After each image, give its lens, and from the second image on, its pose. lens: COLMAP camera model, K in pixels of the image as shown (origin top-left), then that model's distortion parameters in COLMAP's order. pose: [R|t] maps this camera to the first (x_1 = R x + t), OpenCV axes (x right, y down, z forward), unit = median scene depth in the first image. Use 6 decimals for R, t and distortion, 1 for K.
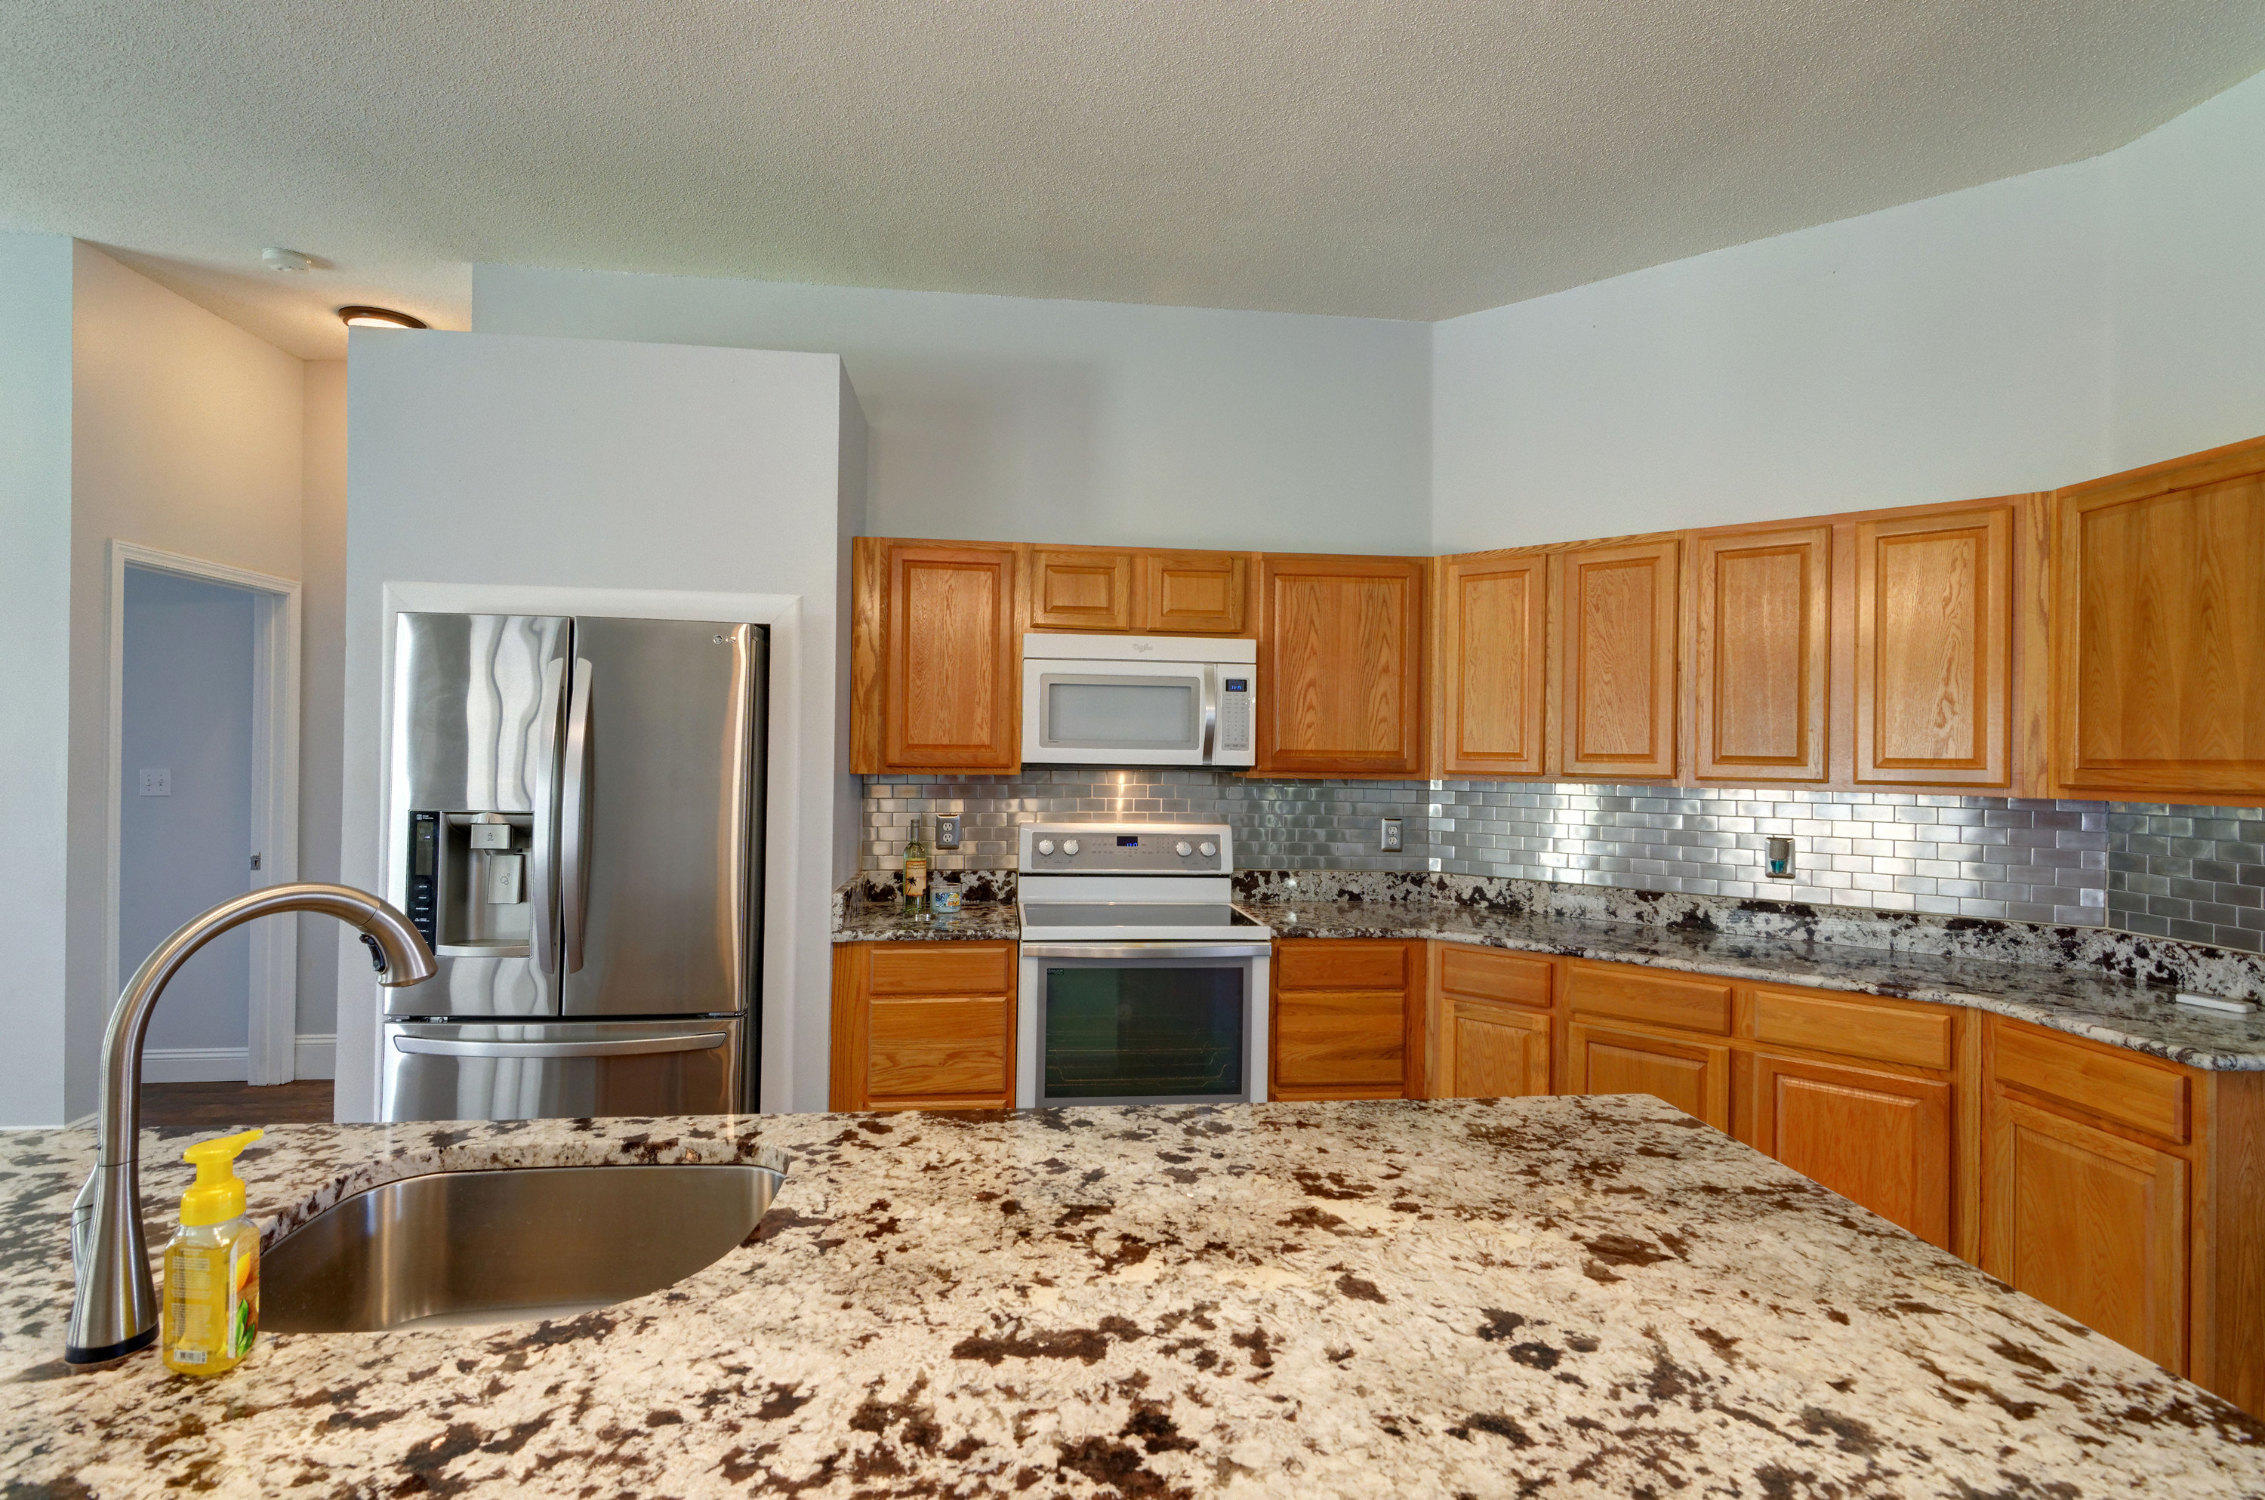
lens RADIAL K [[1081.6, 0, 1126.2], [0, 1081.6, 748.6], [0, 0, 1]] dist [0.005676, 0.000353]
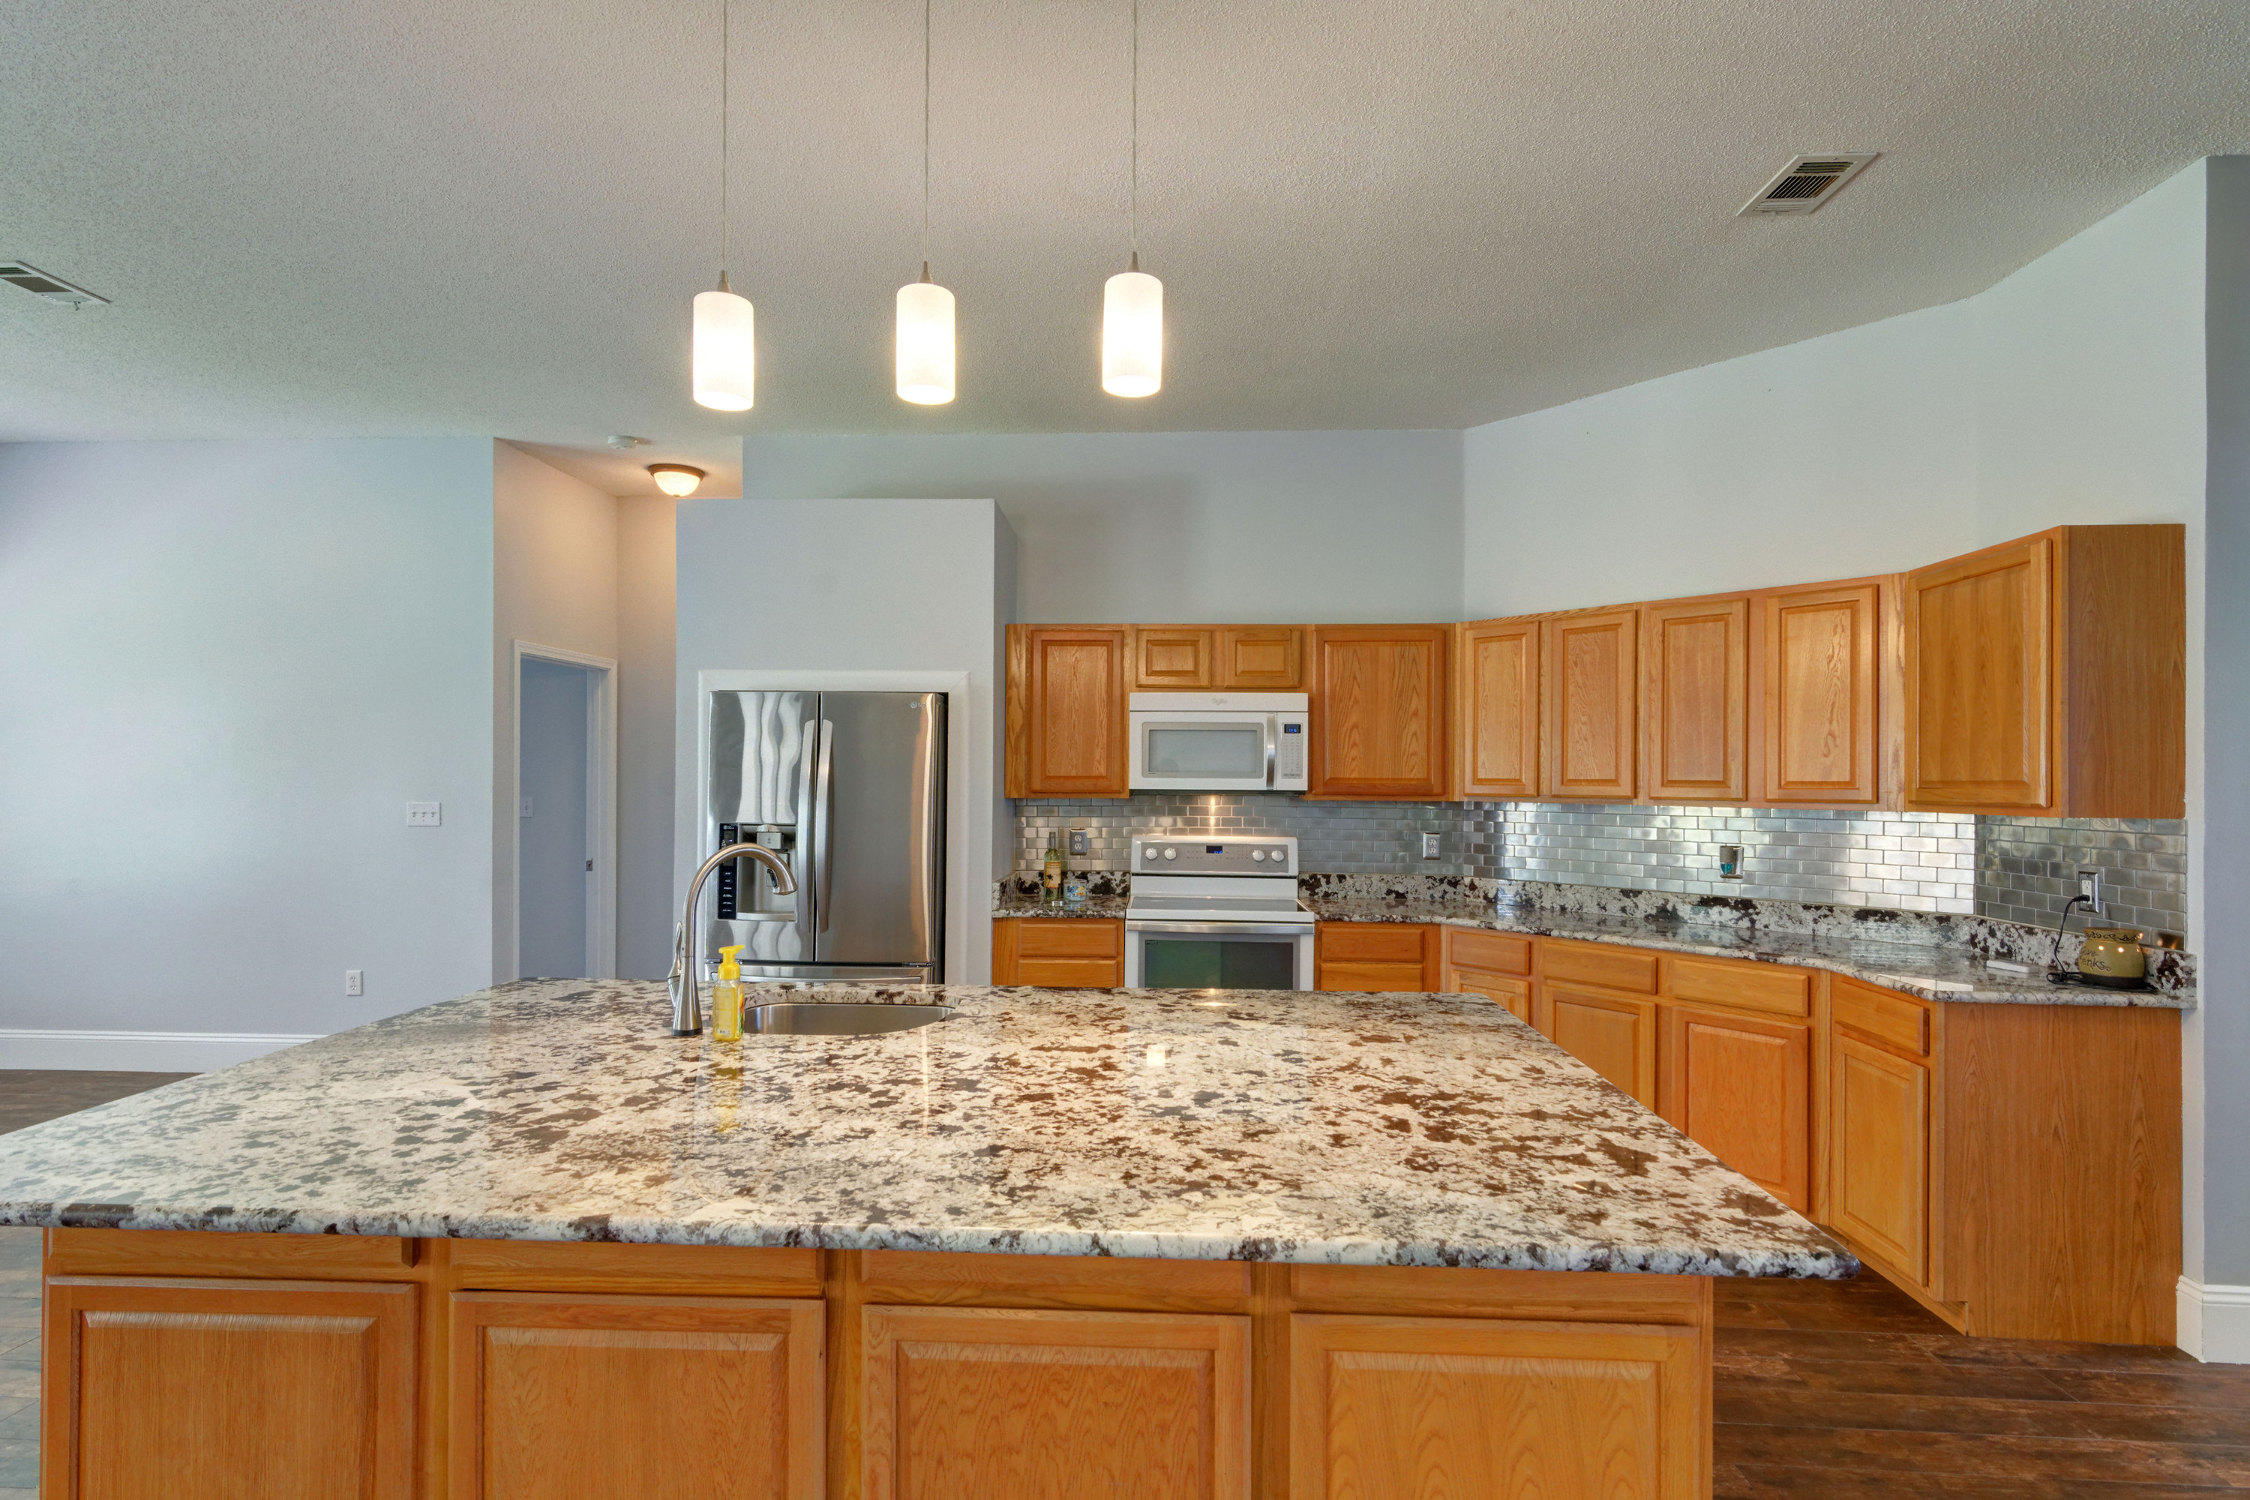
lens RADIAL K [[1086.6, 0, 1115.1], [0, 1086.6, 775.3], [0, 0, 1]] dist [0.003235, -0.000187]
pose [[0.986463, -0.008036, -0.163789, 0.106725], [0.007773, 0.999967, -0.002247, -0.001185], [0.163801, 0.000943, 0.986493, -0.329595]]
